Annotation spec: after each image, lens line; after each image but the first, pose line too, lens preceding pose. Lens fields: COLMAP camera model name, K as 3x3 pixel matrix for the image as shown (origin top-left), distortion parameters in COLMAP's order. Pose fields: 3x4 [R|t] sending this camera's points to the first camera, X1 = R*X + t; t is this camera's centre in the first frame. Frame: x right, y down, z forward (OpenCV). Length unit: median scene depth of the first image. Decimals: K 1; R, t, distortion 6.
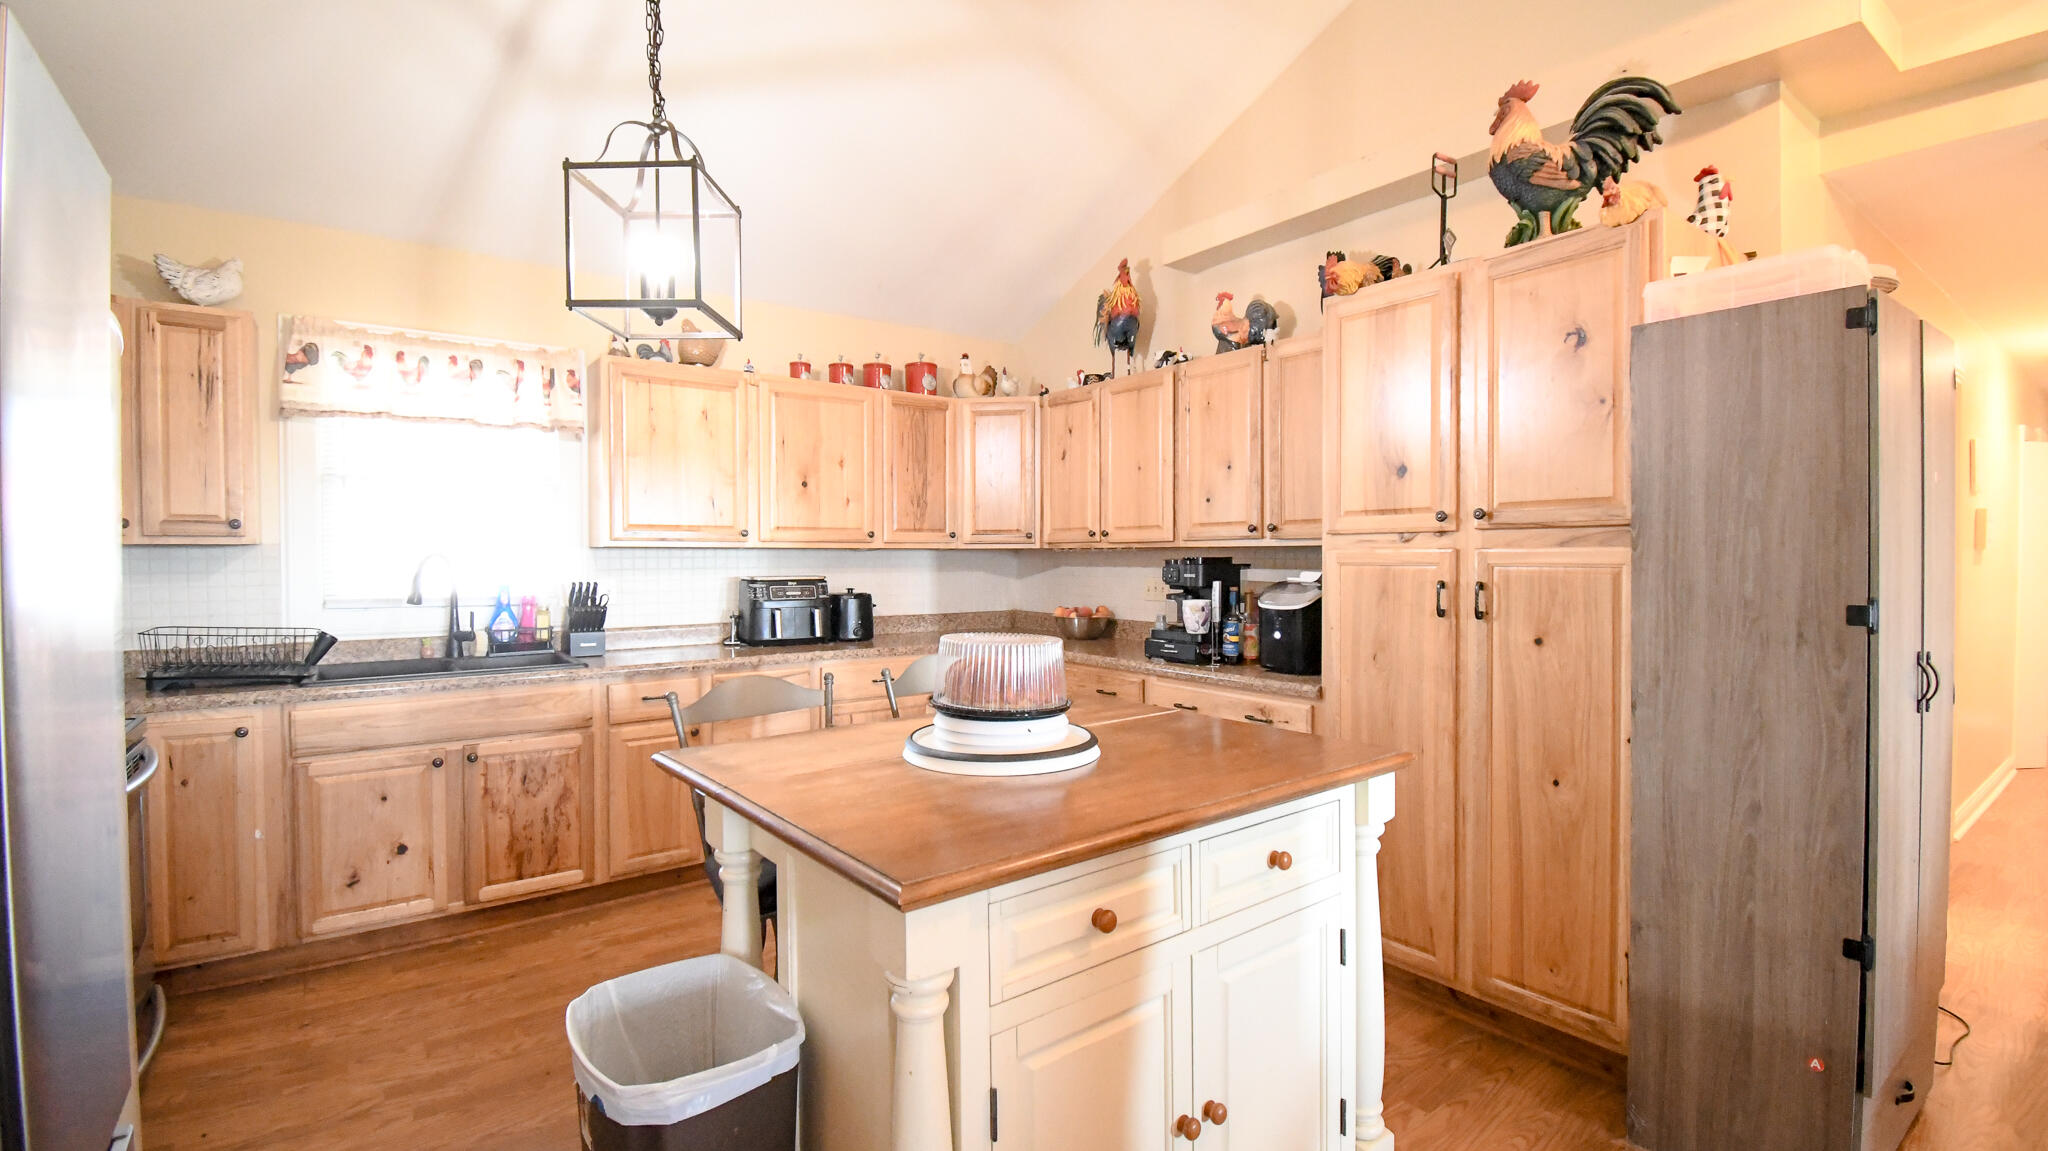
lens RADIAL K [[900.9, 0, 1017.3], [0, 900.9, 574.3], [0, 0, 1]] dist [0.016009, -0.022960]
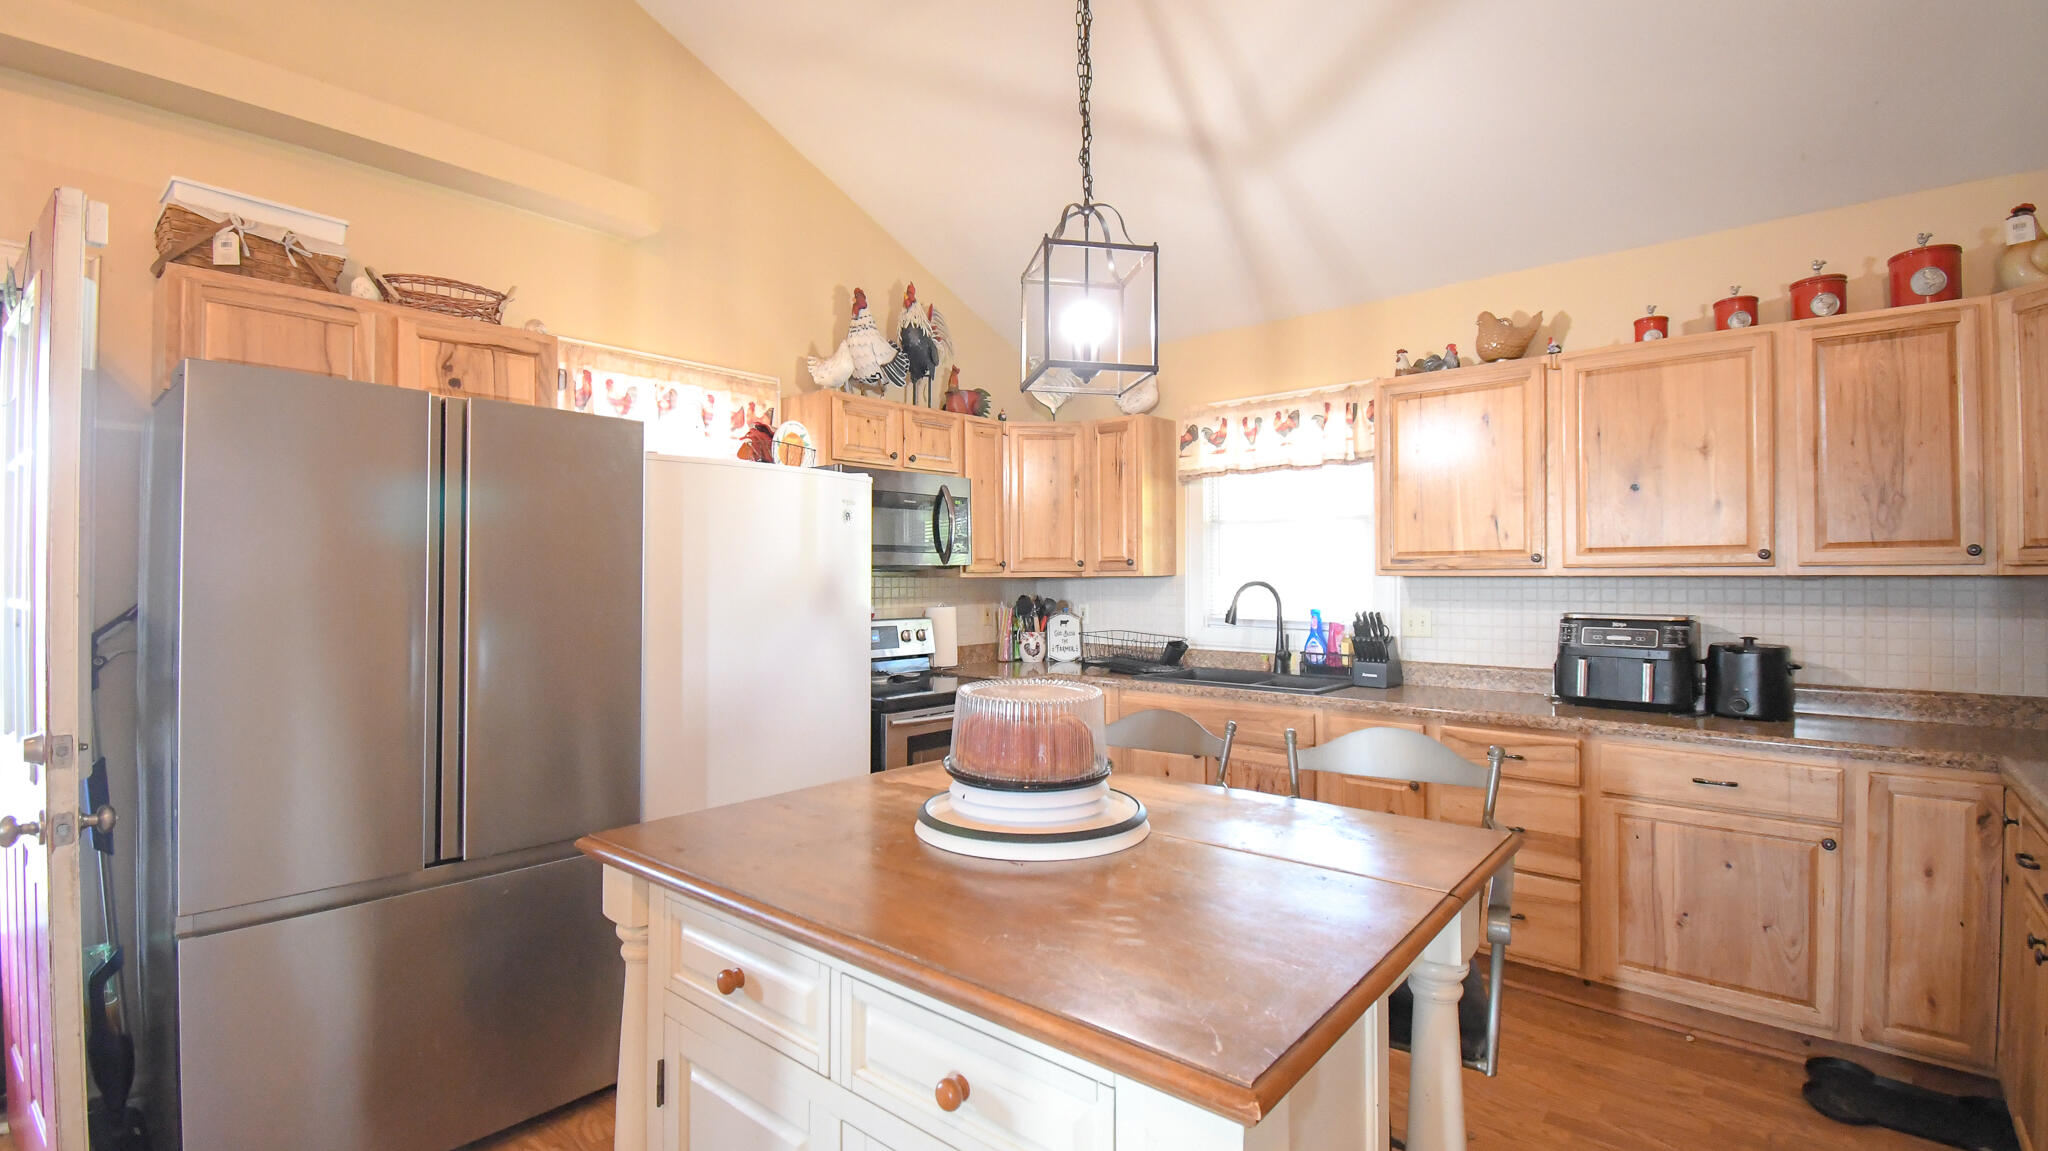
lens RADIAL K [[900.9, 0, 1010.1], [0, 900.9, 575.6], [0, 0, 1]] dist [0.016009, -0.022960]
pose [[0.206629, -0.003502, -0.978413, 0.414721], [-0.020757, 0.999753, -0.007962, -0.015253], [0.978199, 0.021954, 0.206505, 0.412590]]
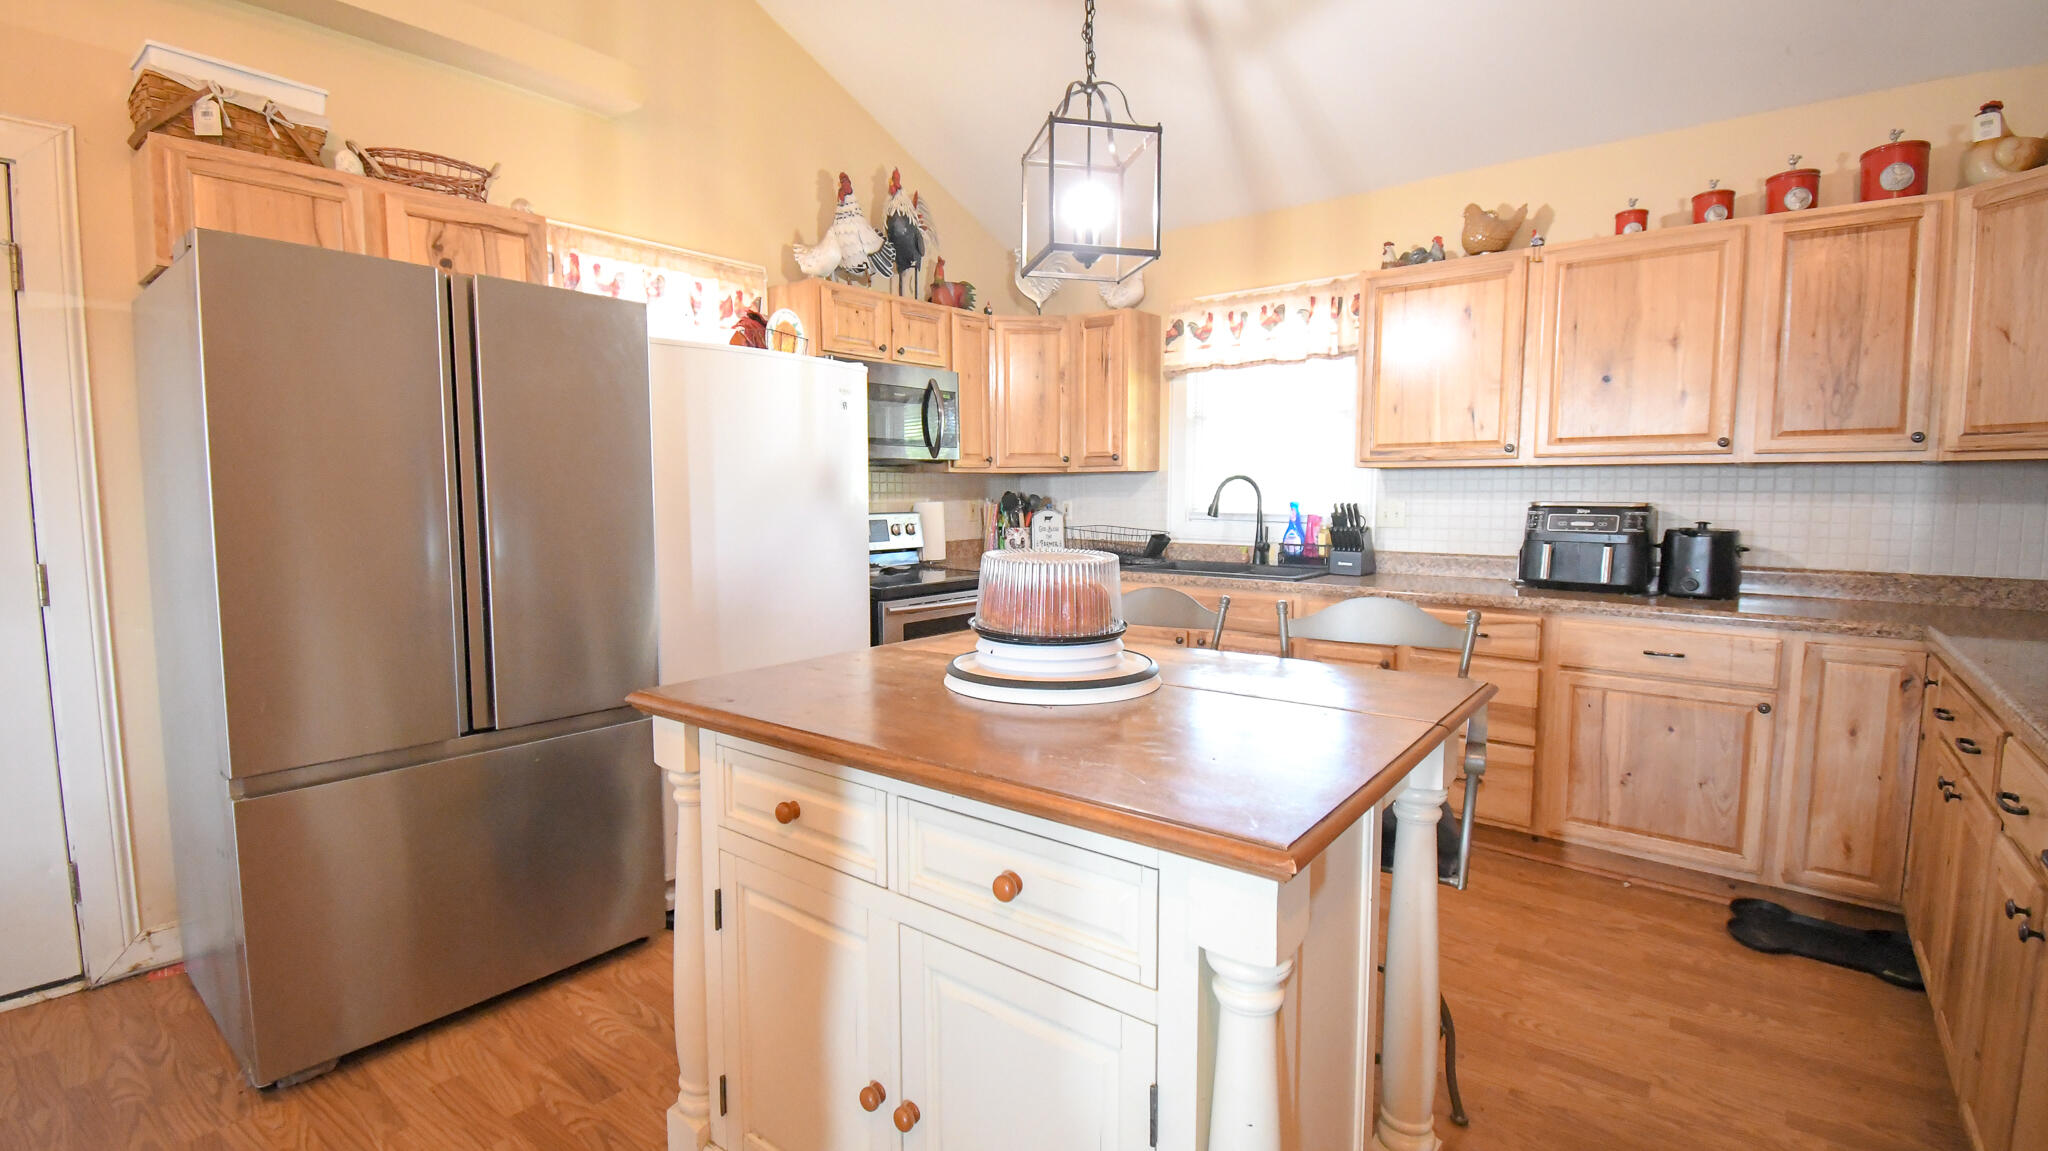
lens RADIAL K [[900.9, 0, 1010.9], [0, 900.9, 575.8], [0, 0, 1]] dist [0.016009, -0.022960]
pose [[0.244208, 0.093393, -0.965215, 0.433372], [-0.019923, 0.995625, 0.091294, 0.004926], [0.969518, -0.003065, 0.245000, 0.380028]]
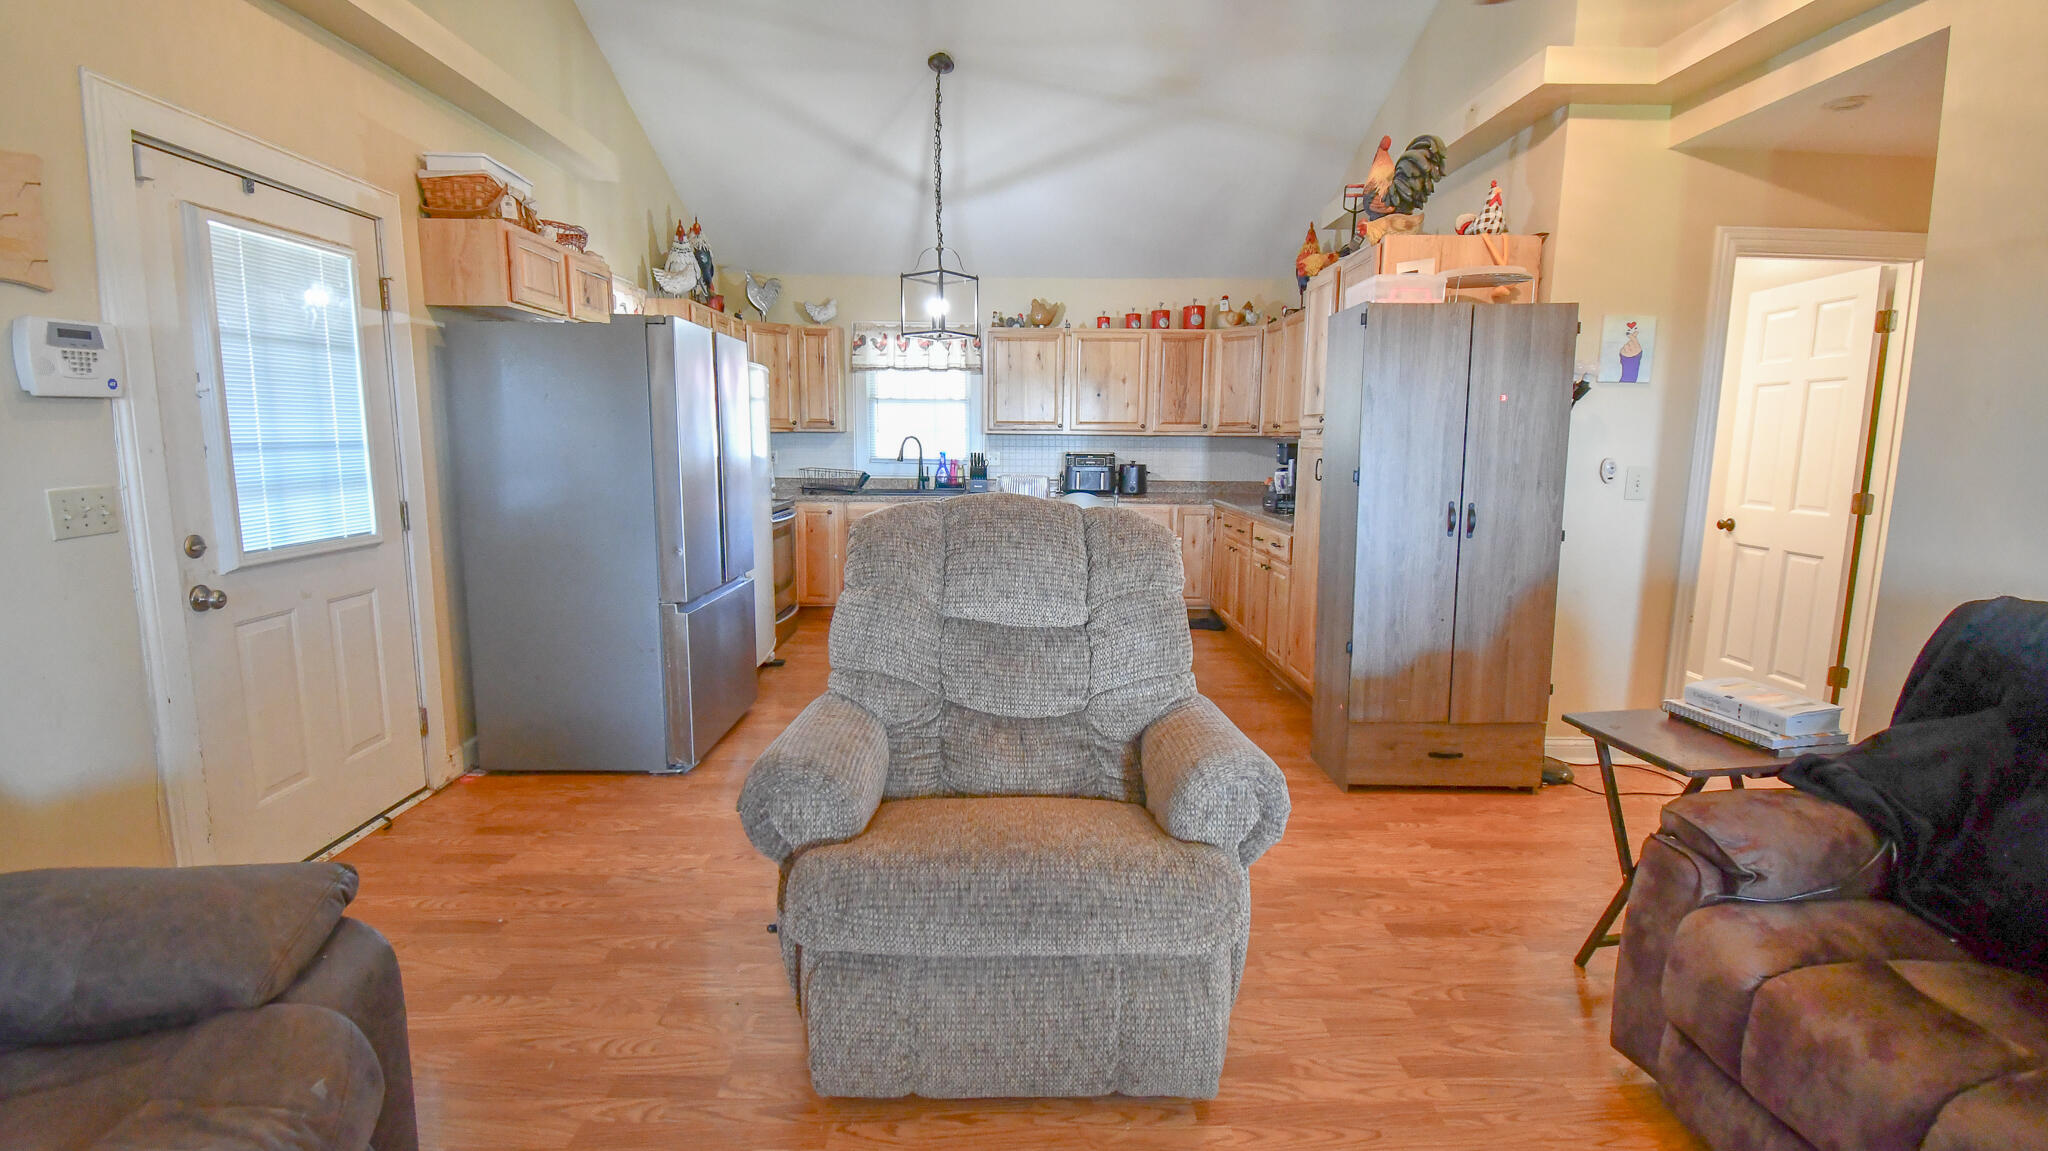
lens RADIAL K [[900.9, 0, 1016.6], [0, 900.9, 570.6], [0, 0, 1]] dist [0.016009, -0.022960]
pose [[0.808073, 0.095485, -0.581292, 0.699873], [-0.022572, 0.991070, 0.131419, 0.003418], [0.588649, -0.093076, 0.803012, -0.475862]]
